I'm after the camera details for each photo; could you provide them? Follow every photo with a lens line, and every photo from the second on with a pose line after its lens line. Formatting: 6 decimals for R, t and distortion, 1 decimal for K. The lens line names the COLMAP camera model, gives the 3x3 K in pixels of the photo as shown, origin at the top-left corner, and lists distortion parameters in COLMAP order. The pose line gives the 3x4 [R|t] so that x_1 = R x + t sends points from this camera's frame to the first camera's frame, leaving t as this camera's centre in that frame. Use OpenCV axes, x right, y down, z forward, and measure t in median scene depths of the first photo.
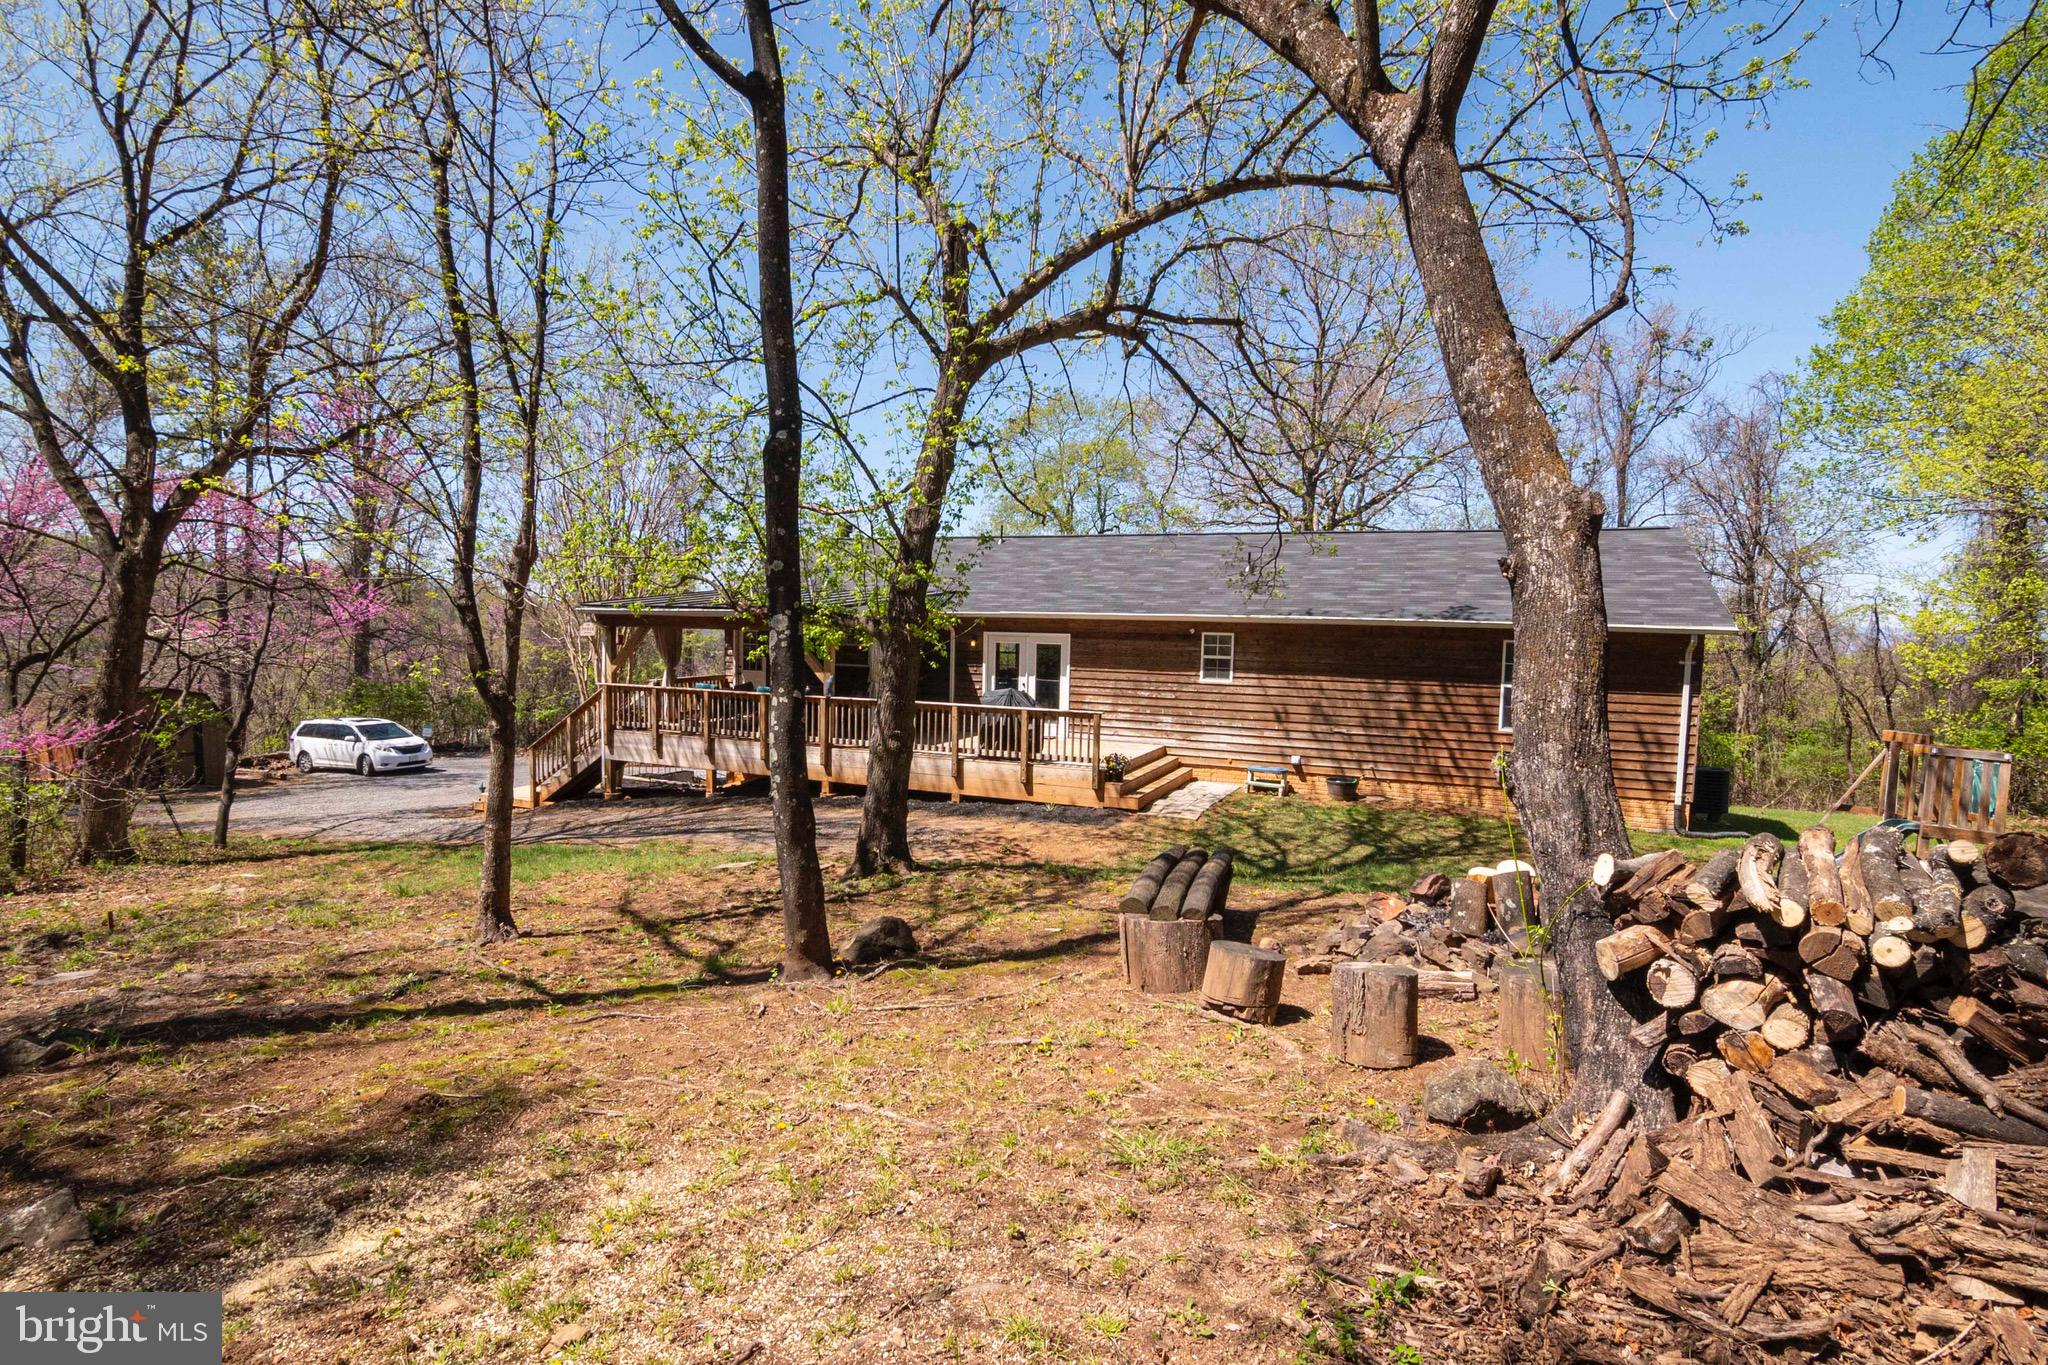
lens RADIAL K [[1009.4, 0, 1011.4], [0, 1009.4, 696.6], [0, 0, 1]] dist [-0.031810, 0.010236]
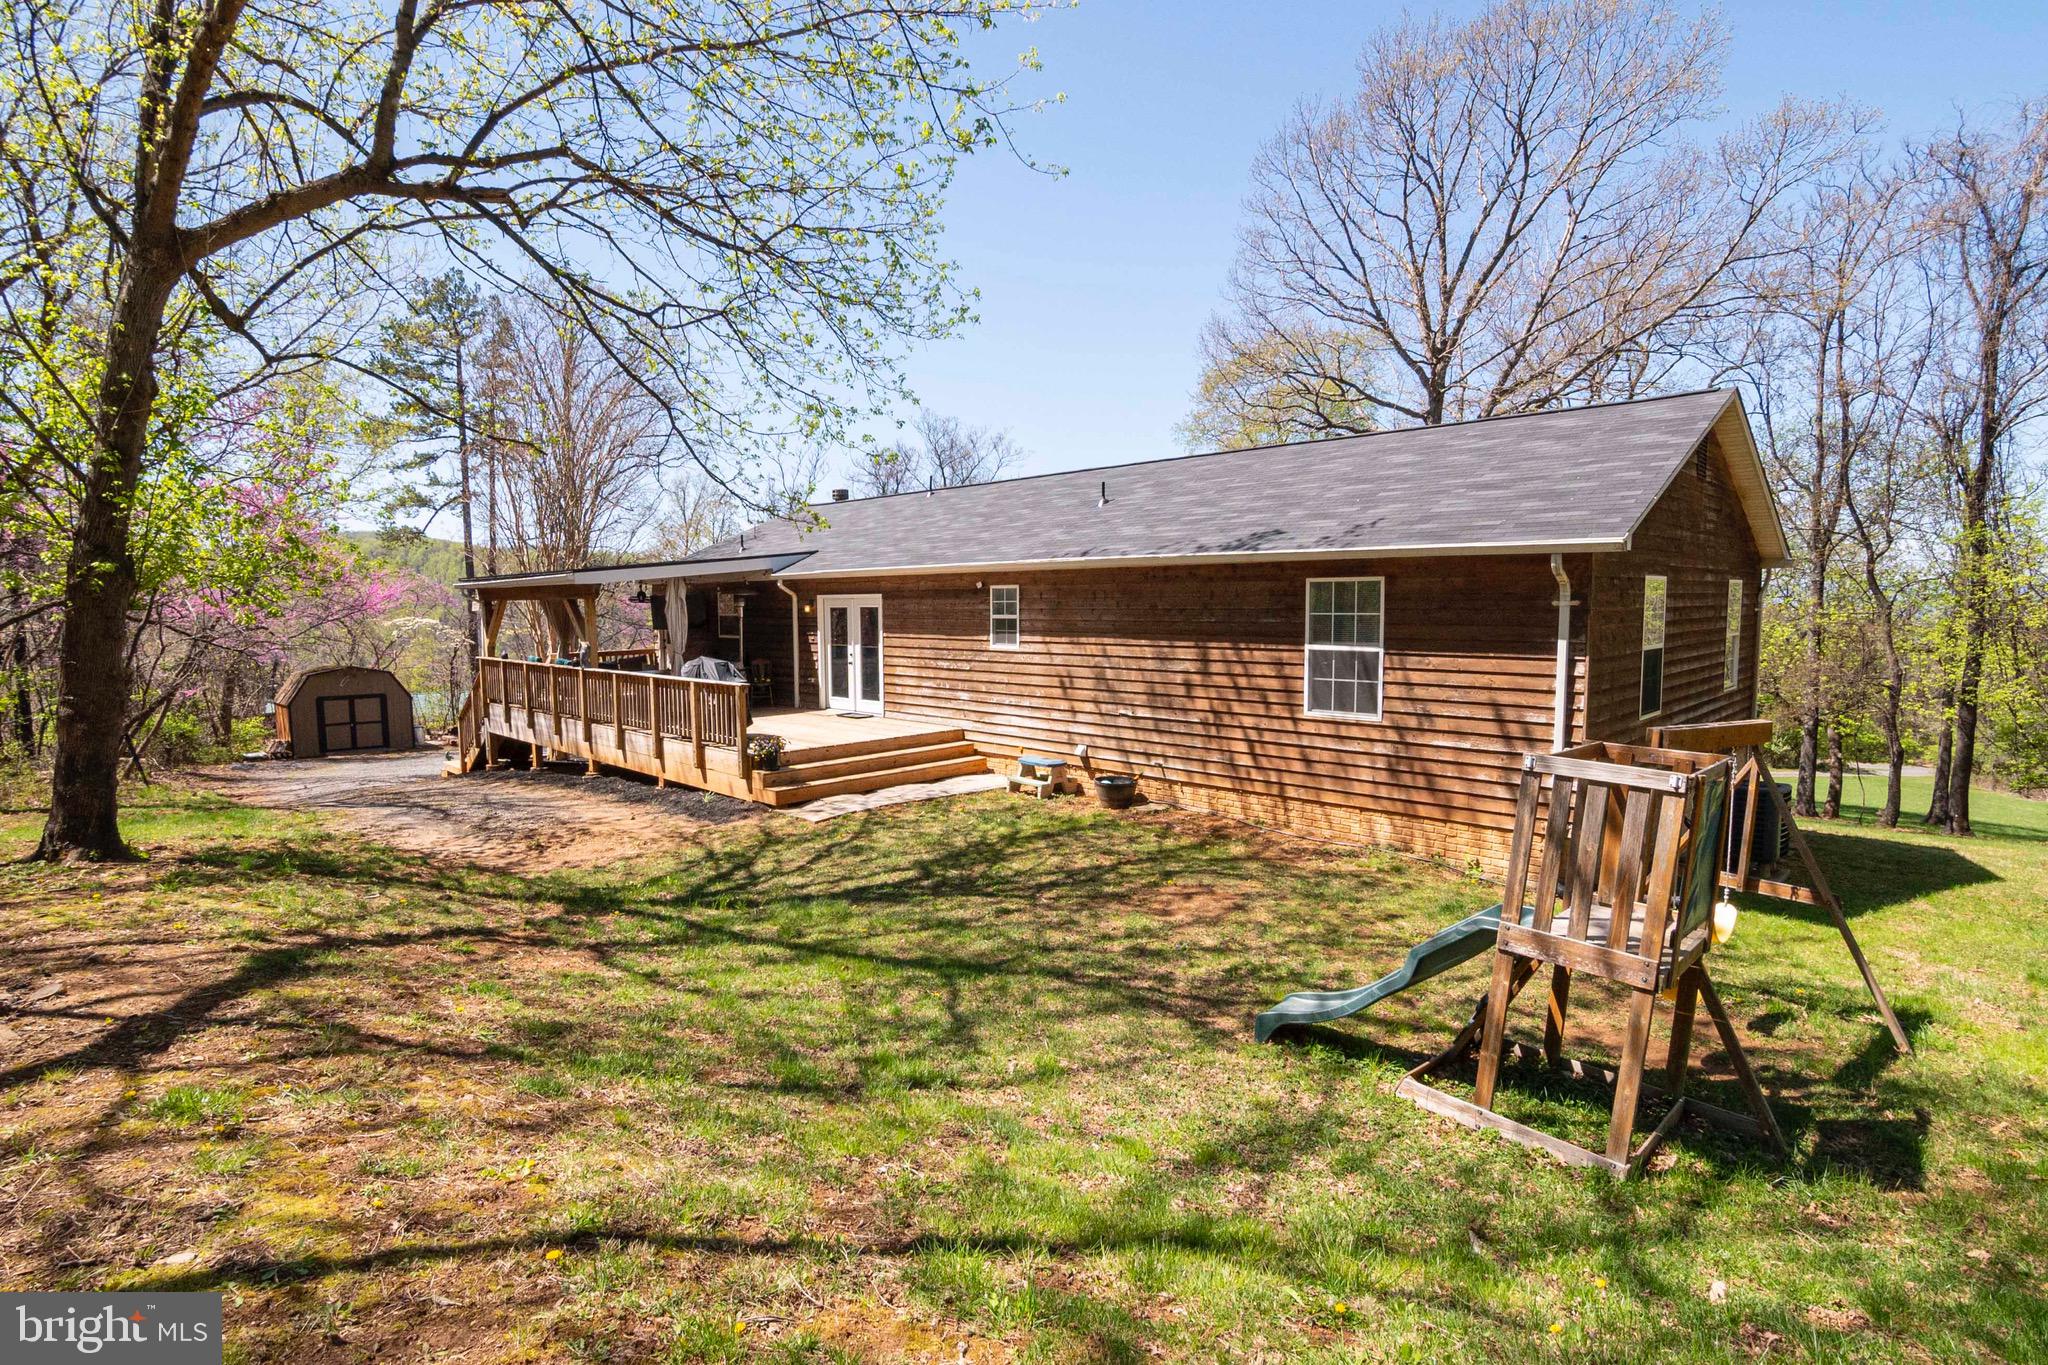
lens RADIAL K [[1009.4, 0, 1001.1], [0, 1009.4, 688.7], [0, 0, 1]] dist [-0.031810, 0.010236]
pose [[0.925206, 0.004898, -0.379433, 0.523623], [-0.001669, 0.999960, 0.008839, 0.010564], [0.379461, -0.007545, 0.925177, 0.287532]]
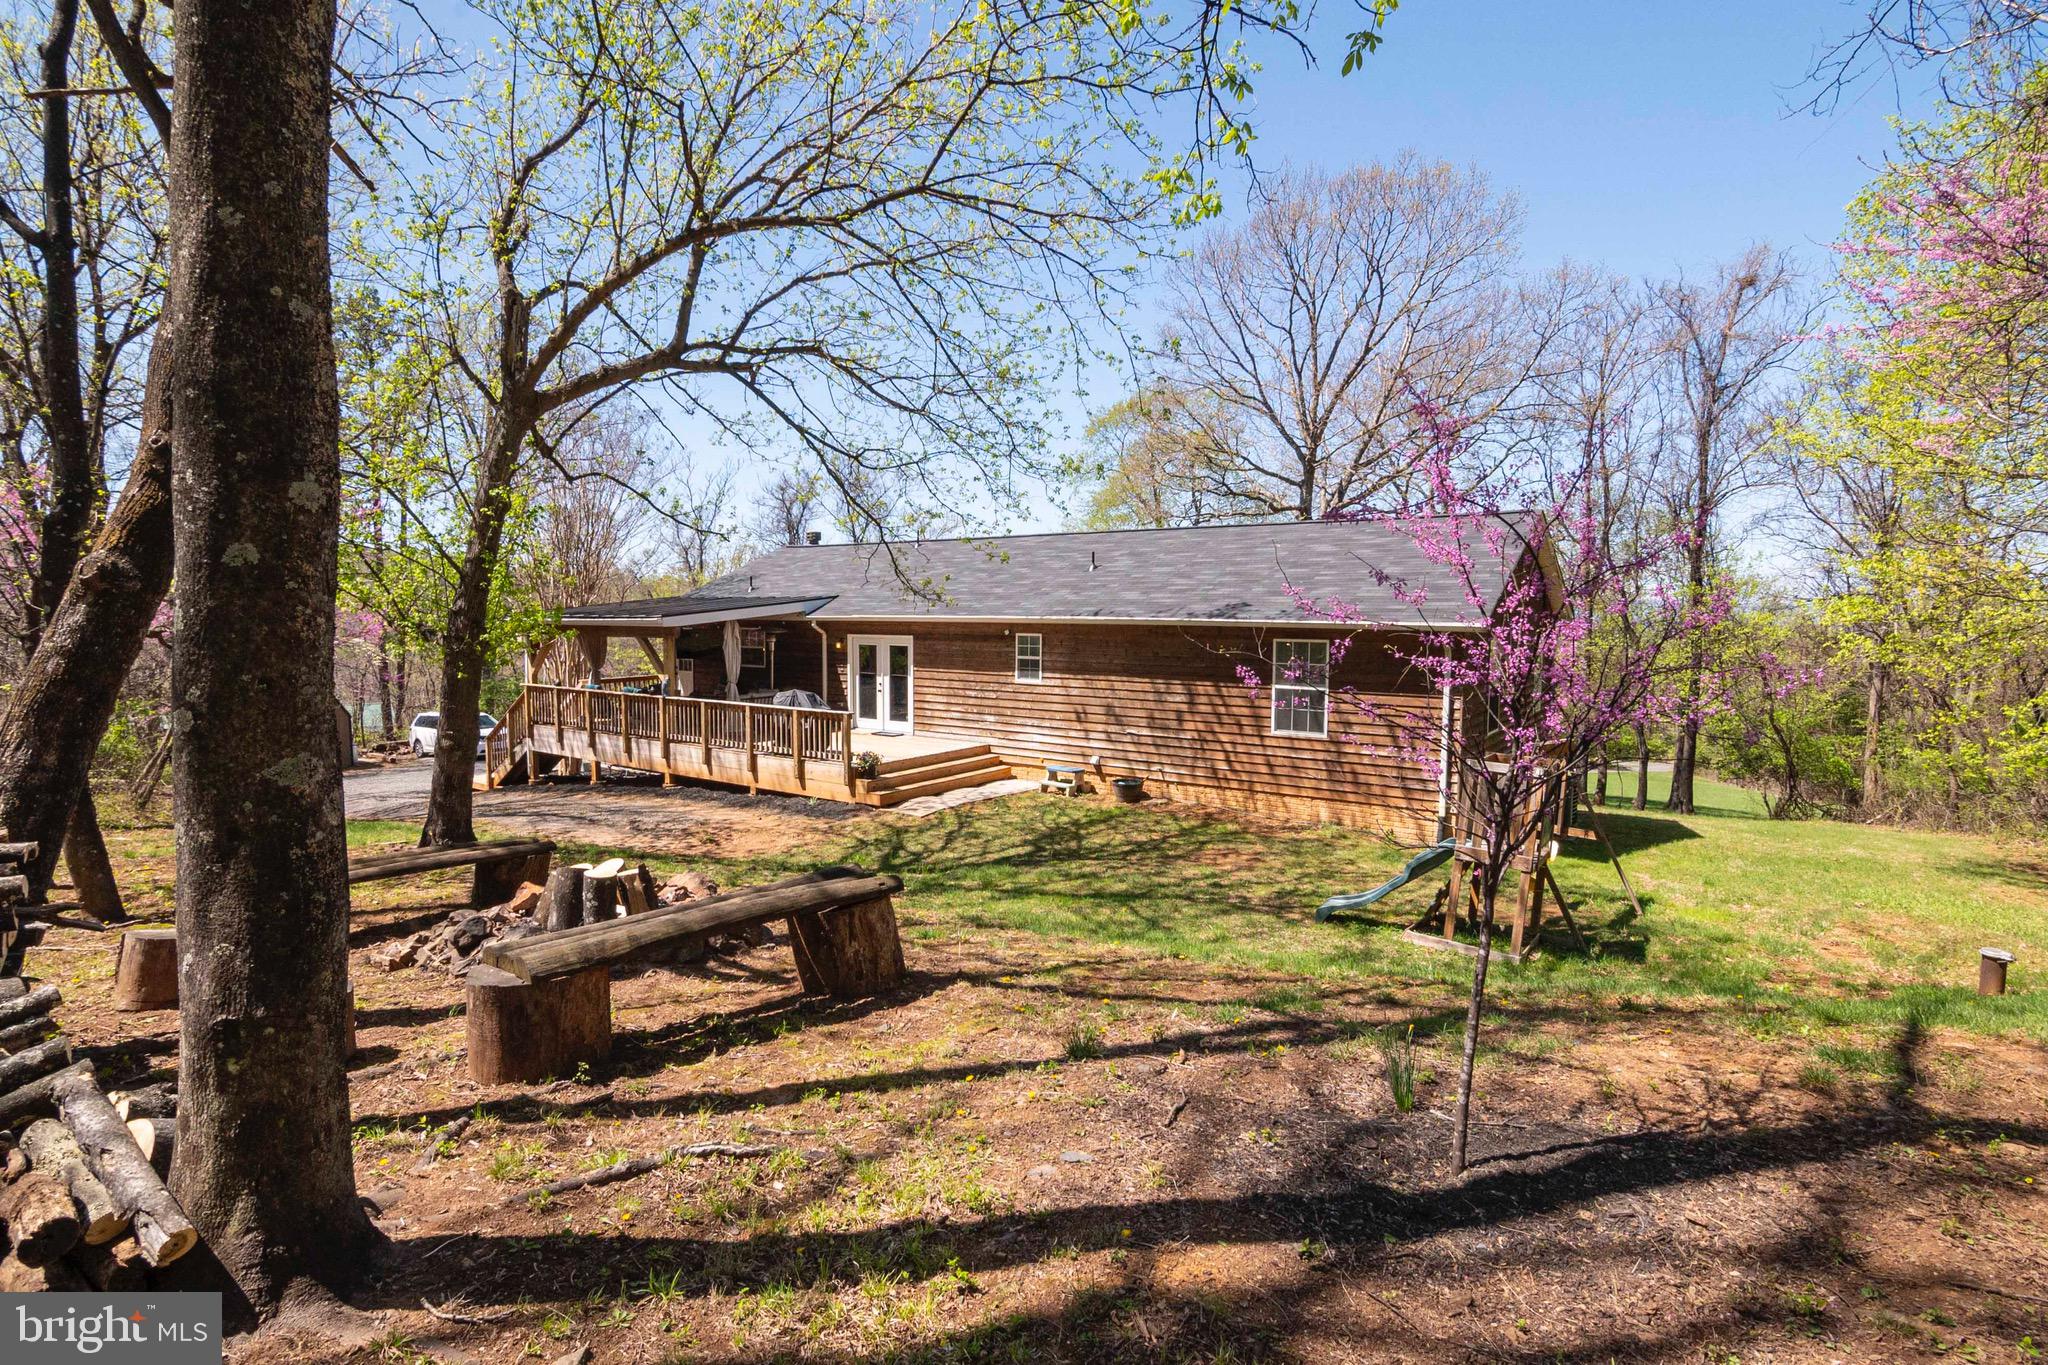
lens RADIAL K [[1009.4, 0, 1013.1], [0, 1009.4, 684.8], [0, 0, 1]] dist [-0.031810, 0.010236]
pose [[0.975600, -0.000994, -0.219552, 0.432359], [0.000303, 0.999995, -0.003181, -0.008934], [0.219554, 0.003037, 0.975596, 0.006539]]
